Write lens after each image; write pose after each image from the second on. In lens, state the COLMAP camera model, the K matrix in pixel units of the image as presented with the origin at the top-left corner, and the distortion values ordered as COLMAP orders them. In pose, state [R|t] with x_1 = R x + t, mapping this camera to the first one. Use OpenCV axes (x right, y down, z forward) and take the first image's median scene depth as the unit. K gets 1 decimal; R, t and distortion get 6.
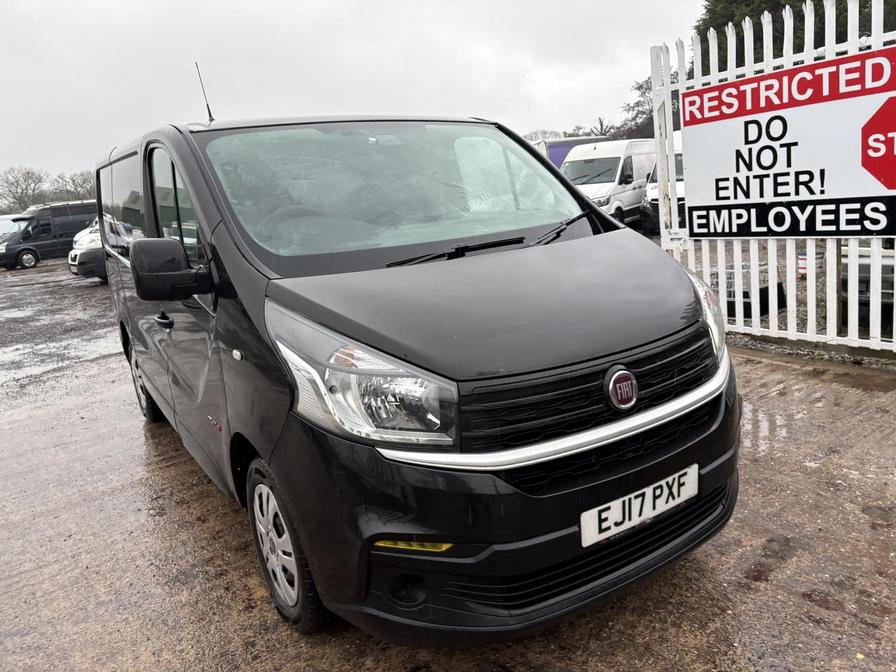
lens RADIAL K [[661.3, 0, 455.2], [0, 661.3, 336.5], [0, 0, 1]] dist [0.042689, 0.003562]
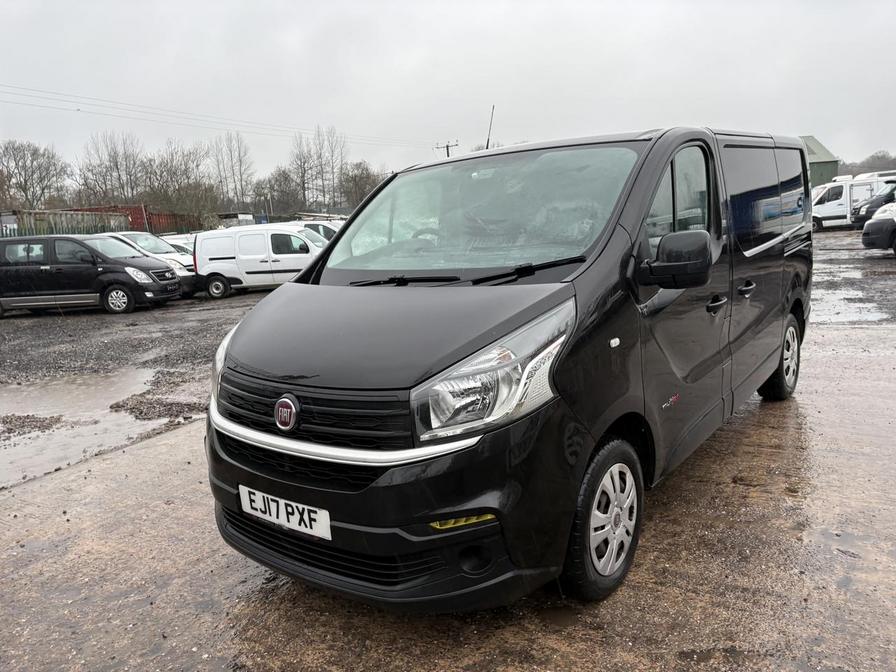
lens RADIAL K [[661.3, 0, 446.0], [0, 661.3, 338.5], [0, 0, 1]] dist [0.042689, 0.003562]
pose [[0.346124, 0.227008, -0.910311, 1.416920], [-0.165621, 0.969831, 0.178878, -0.317425], [0.923454, 0.088853, 0.373279, 0.801945]]
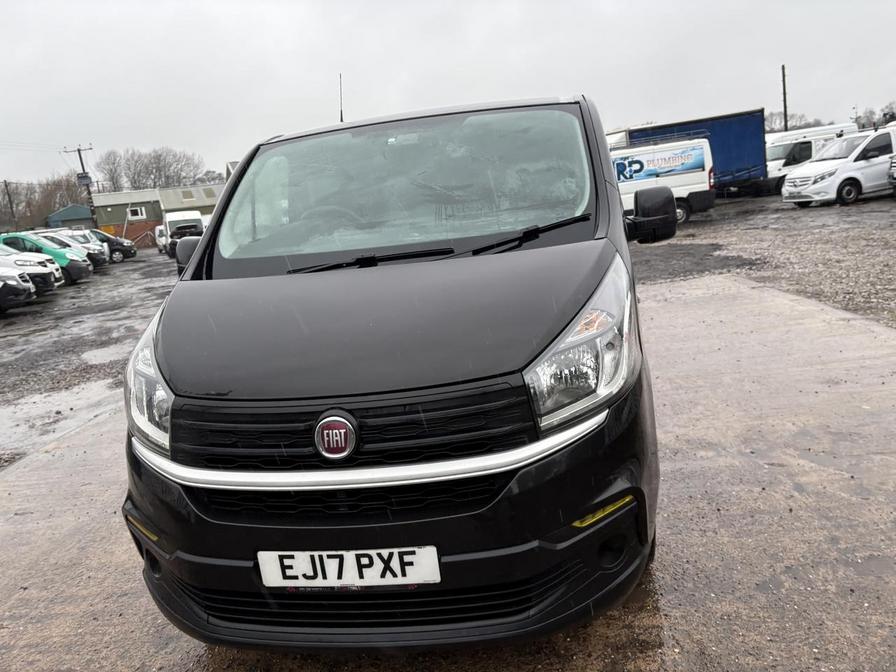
lens RADIAL K [[661.3, 0, 449.4], [0, 661.3, 334.2], [0, 0, 1]] dist [0.042689, 0.003562]
pose [[0.755194, 0.137218, -0.640979, 0.924263], [-0.097028, 0.990473, 0.097719, -0.161737], [0.648281, -0.011604, 0.761313, 0.412967]]
